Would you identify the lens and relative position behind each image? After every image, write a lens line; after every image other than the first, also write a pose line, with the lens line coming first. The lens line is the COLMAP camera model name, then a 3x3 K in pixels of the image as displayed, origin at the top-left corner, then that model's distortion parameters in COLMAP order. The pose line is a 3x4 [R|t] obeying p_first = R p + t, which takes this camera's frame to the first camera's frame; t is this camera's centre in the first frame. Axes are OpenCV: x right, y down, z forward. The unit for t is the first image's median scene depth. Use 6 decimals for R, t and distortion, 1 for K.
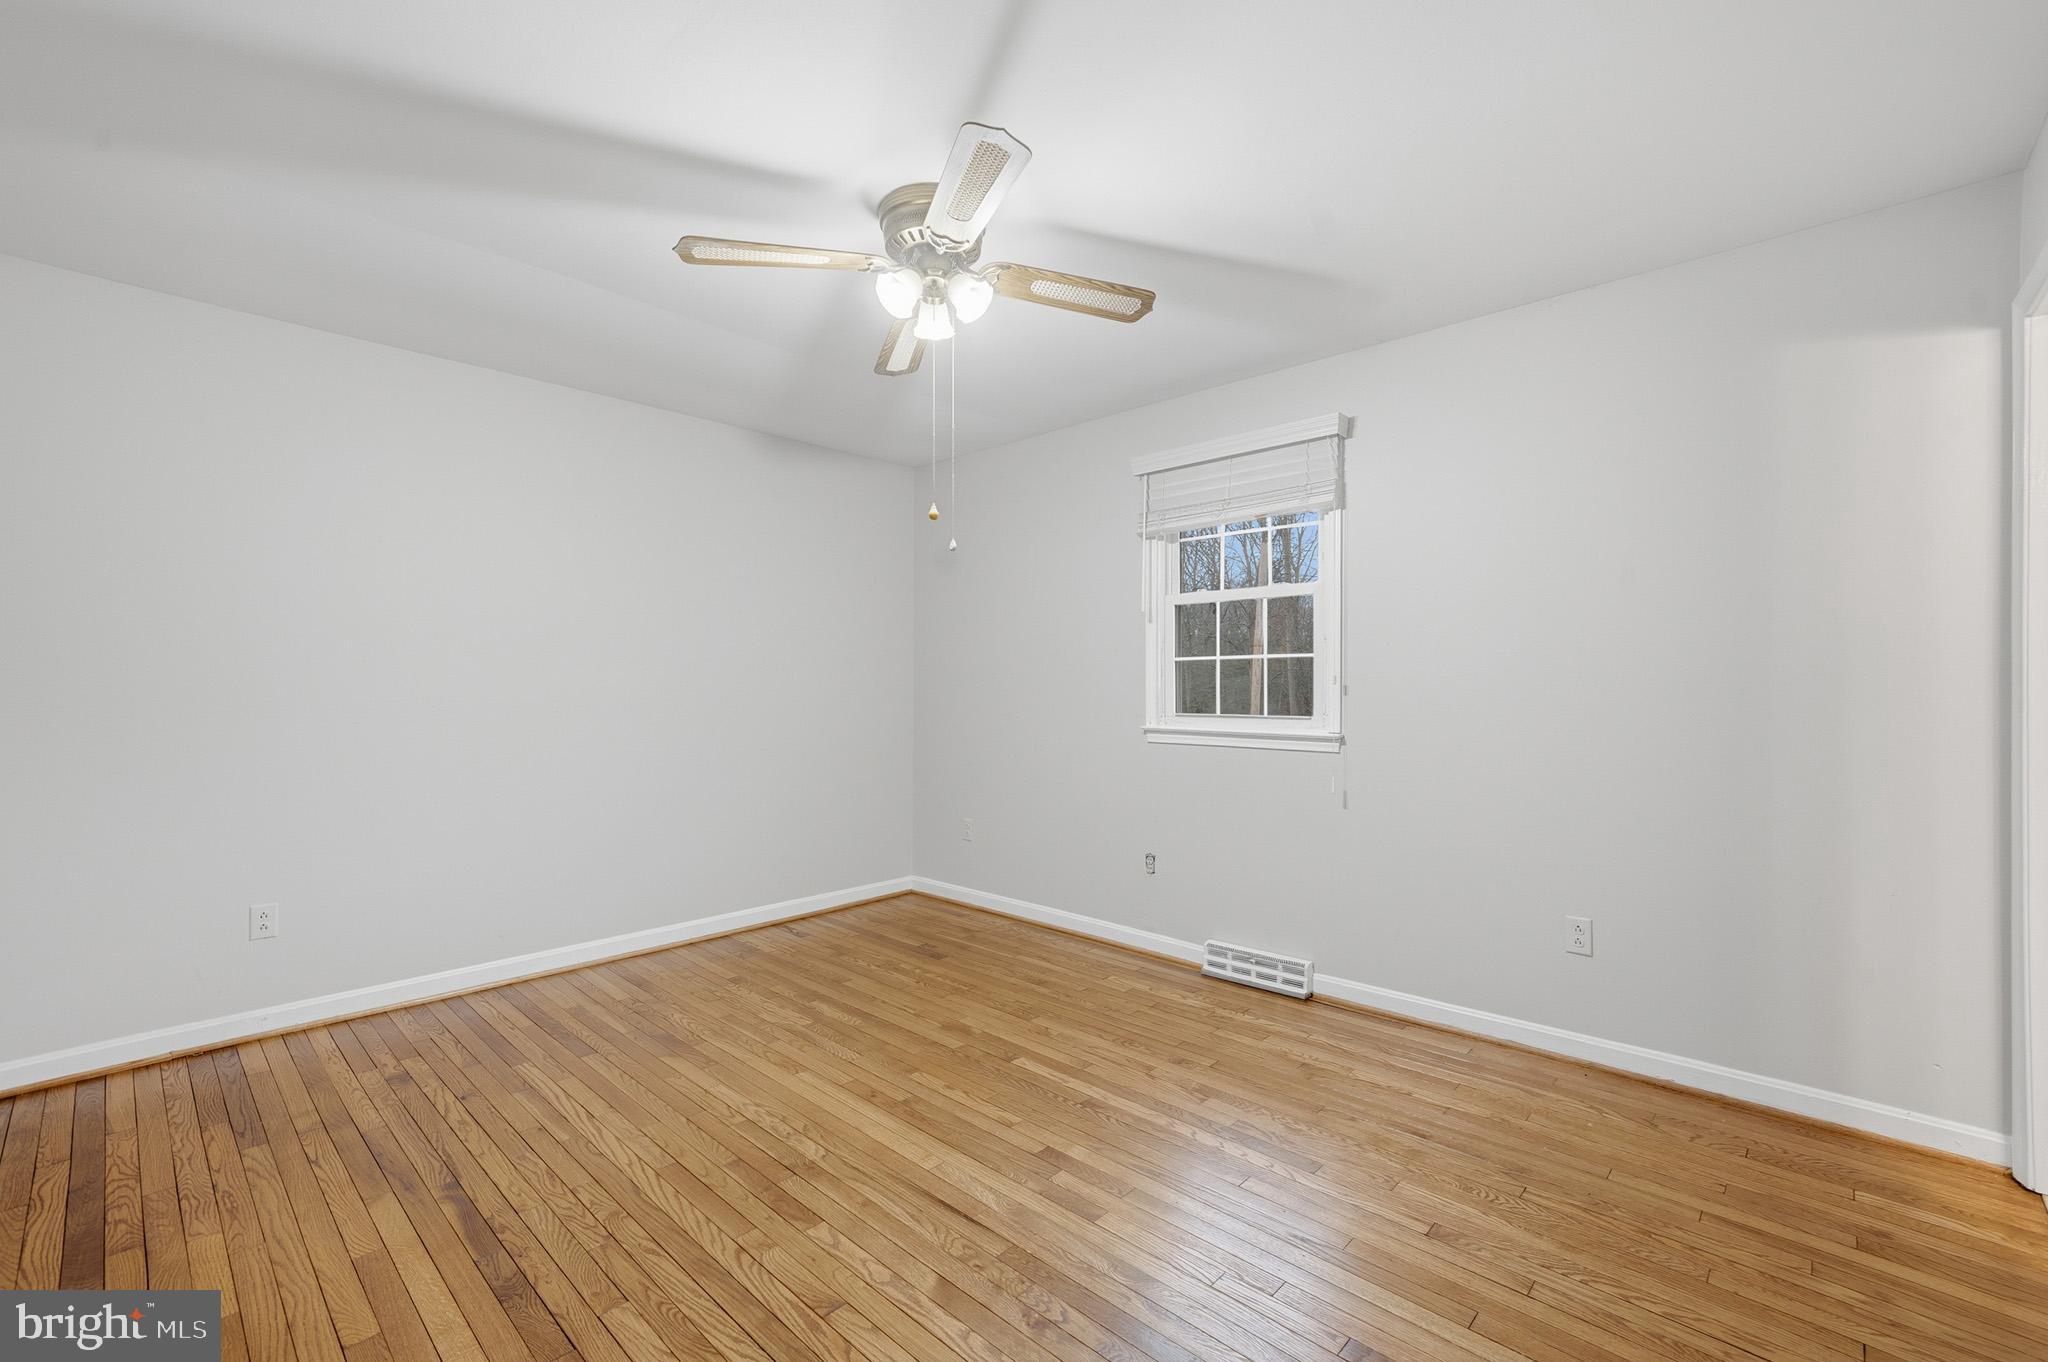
lens RADIAL K [[903.9, 0, 1031.1], [0, 903.9, 690.8], [0, 0, 1]] dist [0.001994, 0.003960]
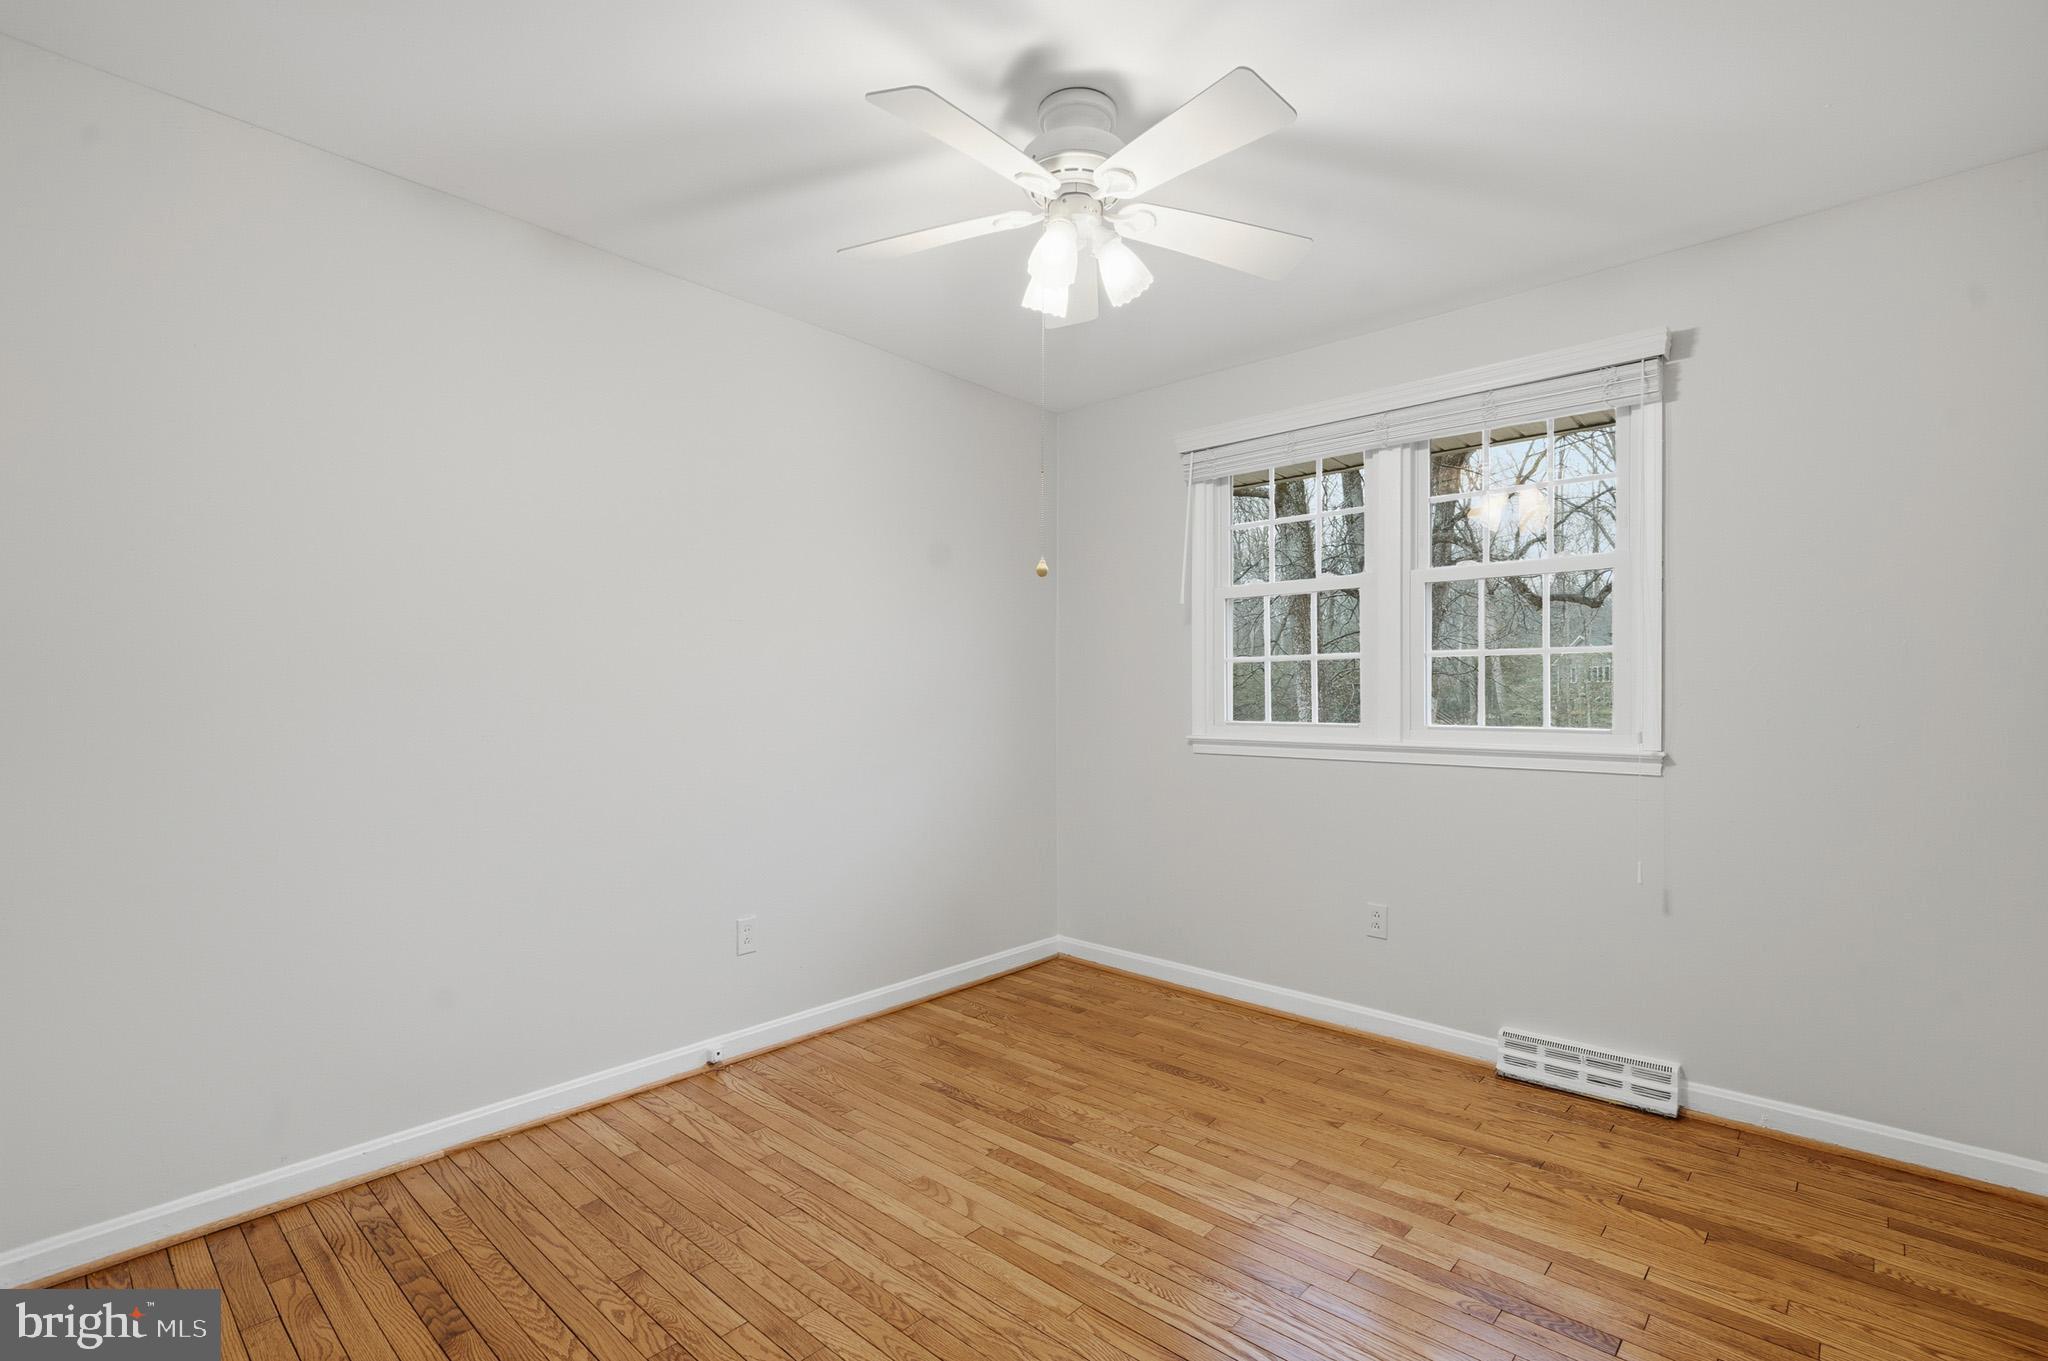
lens RADIAL K [[977.8, 0, 1012.4], [0, 977.8, 684.6], [0, 0, 1]] dist [0.010662, 0.002529]
pose [[0.999985, -0.003936, -0.003935, -0.207655], [0.003890, 0.999927, -0.011469, -0.000832], [0.003980, 0.011453, 0.999926, 0.181015]]
